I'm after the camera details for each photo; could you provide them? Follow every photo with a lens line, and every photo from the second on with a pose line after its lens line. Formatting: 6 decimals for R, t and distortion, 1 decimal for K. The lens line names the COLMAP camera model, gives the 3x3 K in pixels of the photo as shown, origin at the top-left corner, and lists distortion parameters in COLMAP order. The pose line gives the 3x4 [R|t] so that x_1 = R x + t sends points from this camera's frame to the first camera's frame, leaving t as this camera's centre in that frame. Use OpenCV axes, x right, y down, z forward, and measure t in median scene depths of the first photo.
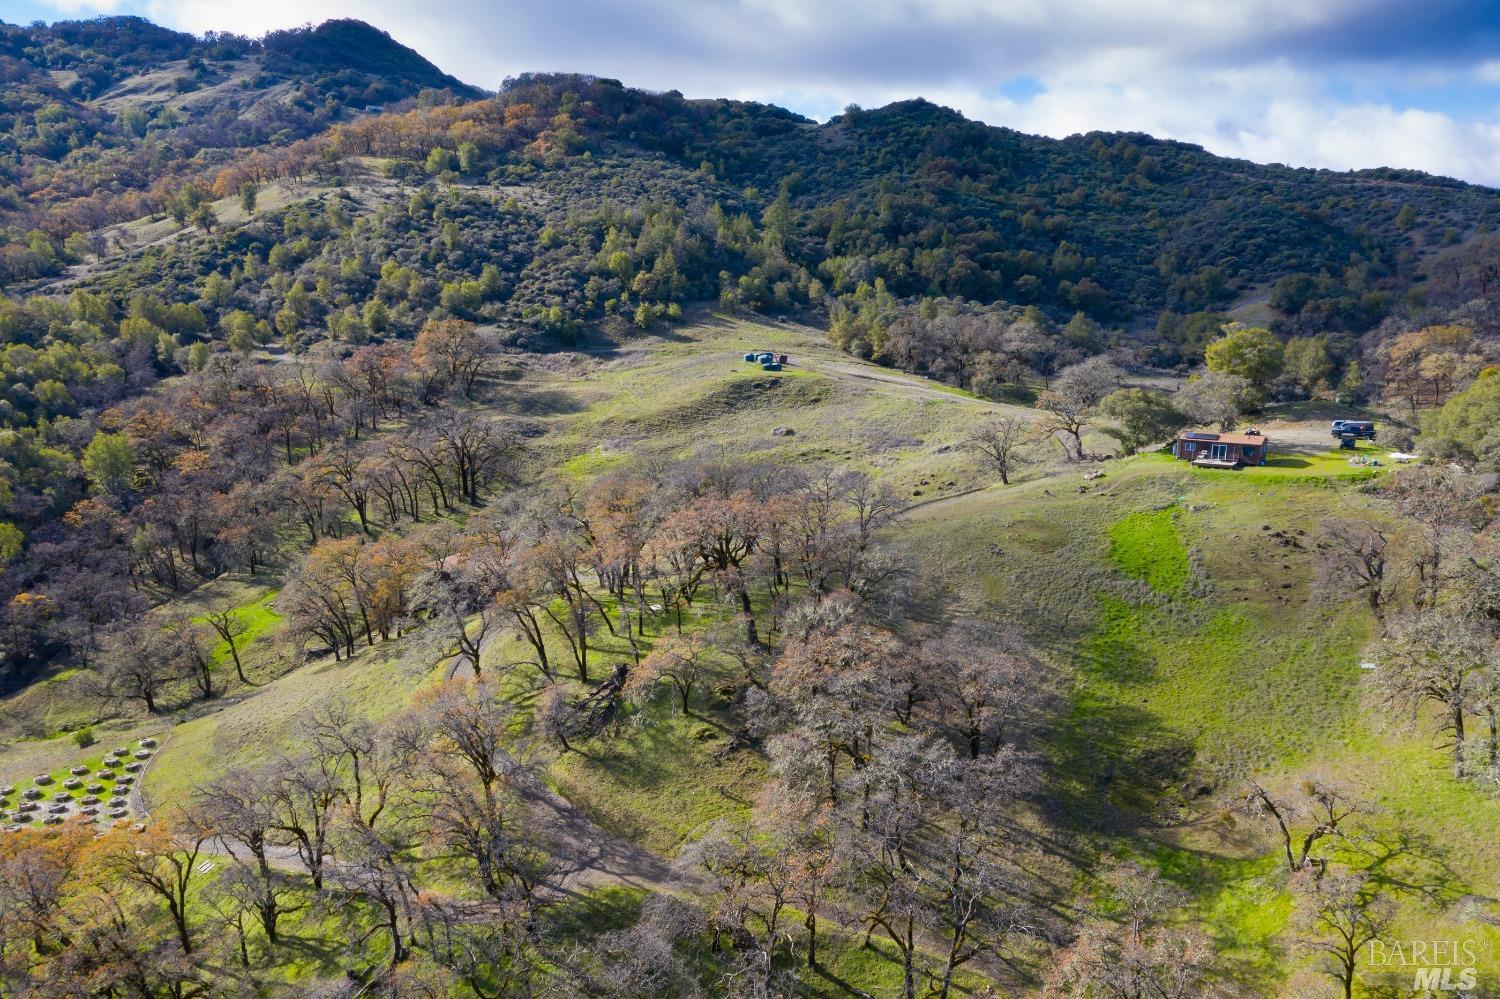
lens RADIAL K [[1218.9, 0, 749.6], [0, 1218.9, 499.8], [0, 0, 1]] dist [0.011023, -0.002770]
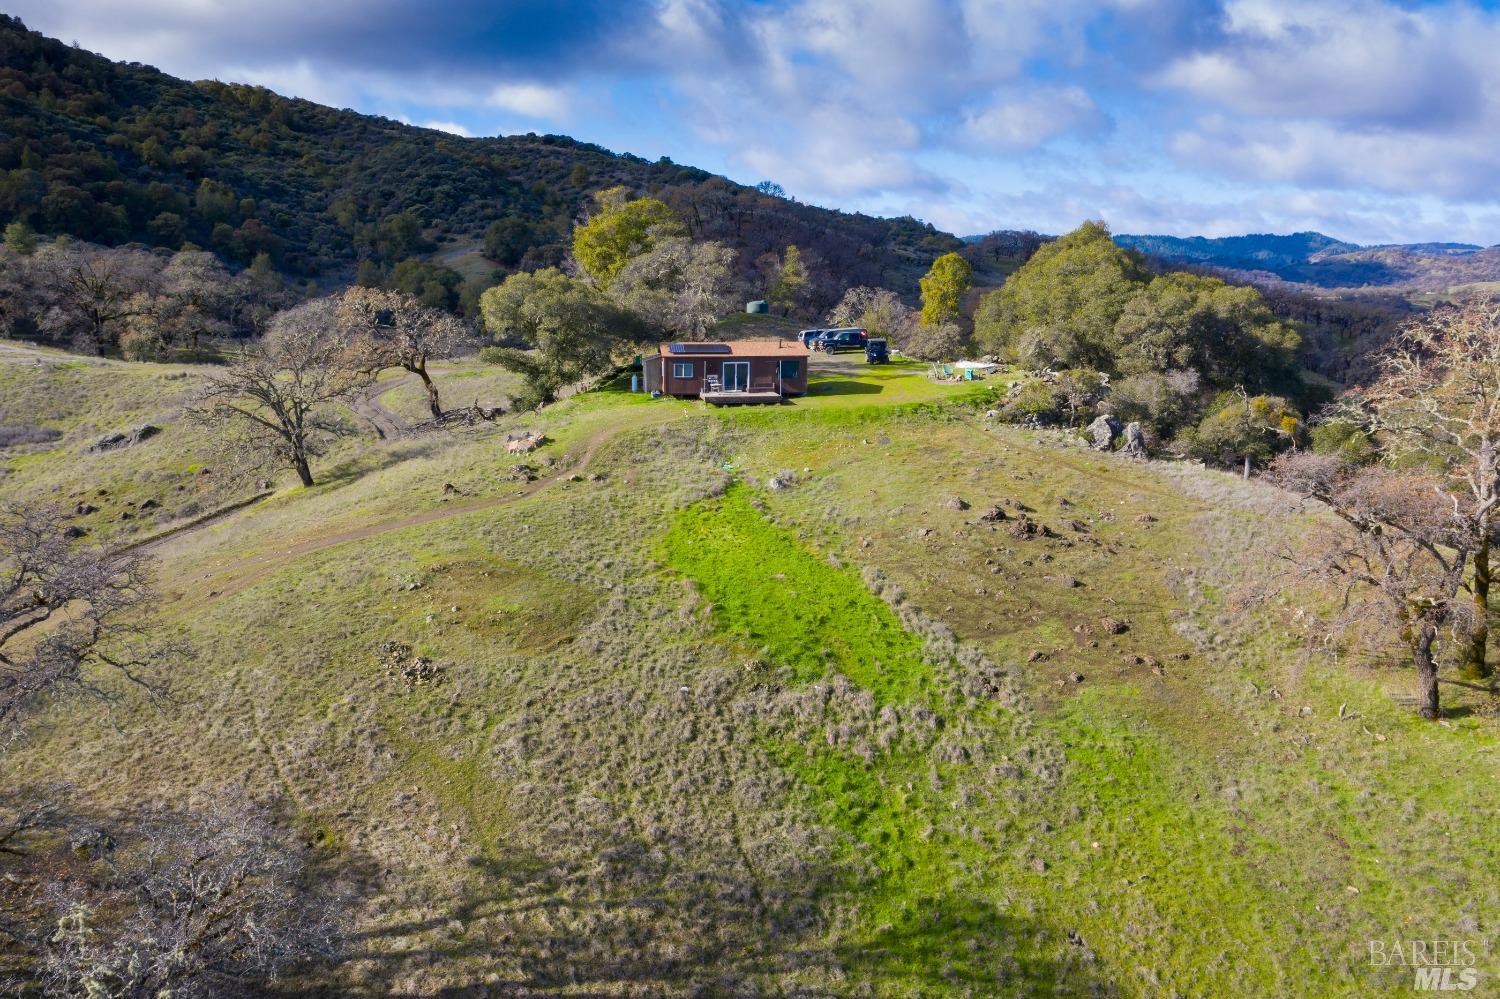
lens RADIAL K [[1218.9, 0, 749.5], [0, 1218.9, 501.1], [0, 0, 1]] dist [0.011023, -0.002770]
pose [[0.771720, -0.117563, 0.625001, 0.031019], [0.119665, 0.992054, 0.038850, -0.003130], [-0.624602, 0.044810, 0.779657, 0.320762]]
